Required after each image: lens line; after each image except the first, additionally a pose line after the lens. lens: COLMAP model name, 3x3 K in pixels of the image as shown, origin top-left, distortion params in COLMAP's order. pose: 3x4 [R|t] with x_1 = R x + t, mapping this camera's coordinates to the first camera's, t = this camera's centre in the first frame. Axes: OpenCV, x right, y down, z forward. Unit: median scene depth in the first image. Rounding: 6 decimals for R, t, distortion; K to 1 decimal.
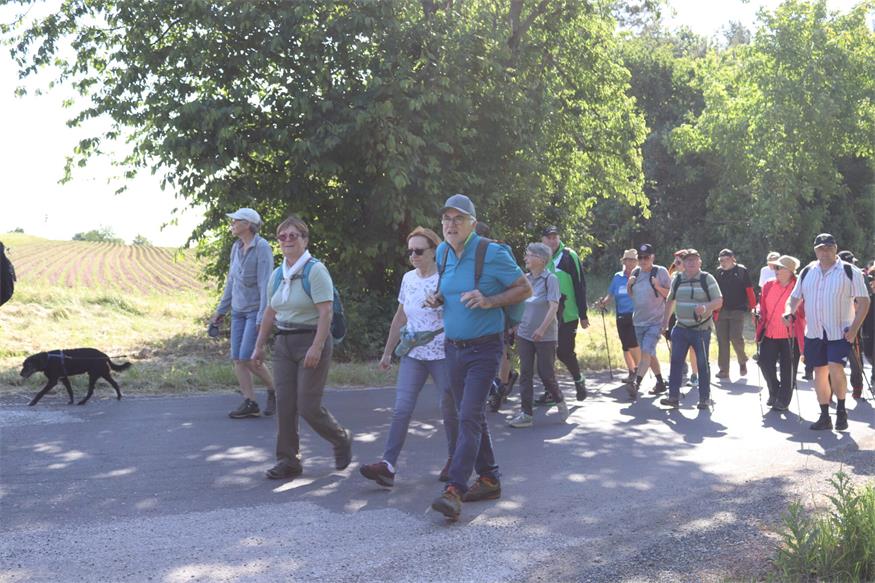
lens RADIAL K [[995.5, 0, 436.6], [0, 995.5, 299.0], [0, 0, 1]] dist [-0.086235, 0.059388]
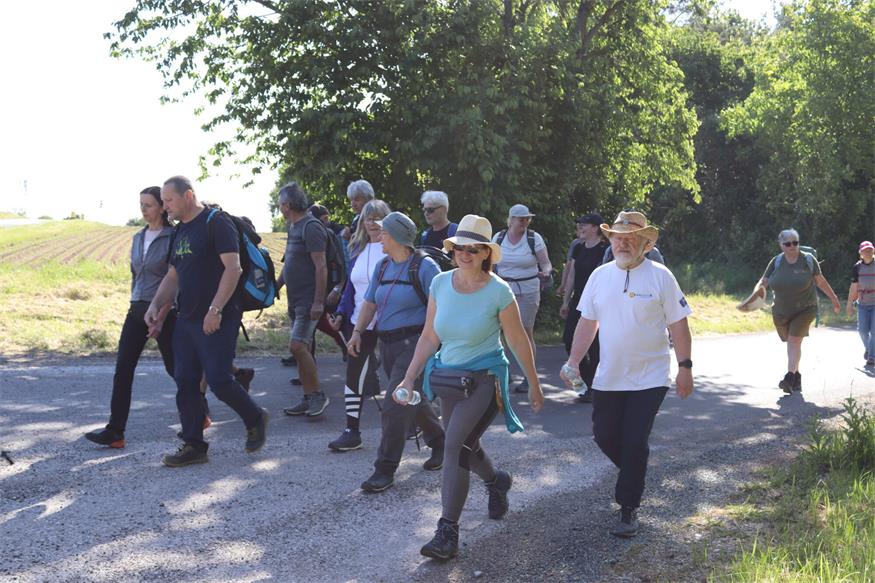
lens RADIAL K [[998.1, 0, 438.1], [0, 998.1, 290.7], [0, 0, 1]] dist [-0.088223, 0.080182]
pose [[0.999005, -0.005471, -0.044255, -0.040589], [0.005891, 0.999939, 0.009357, 0.005009], [0.044201, -0.009608, 0.998976, -0.160615]]
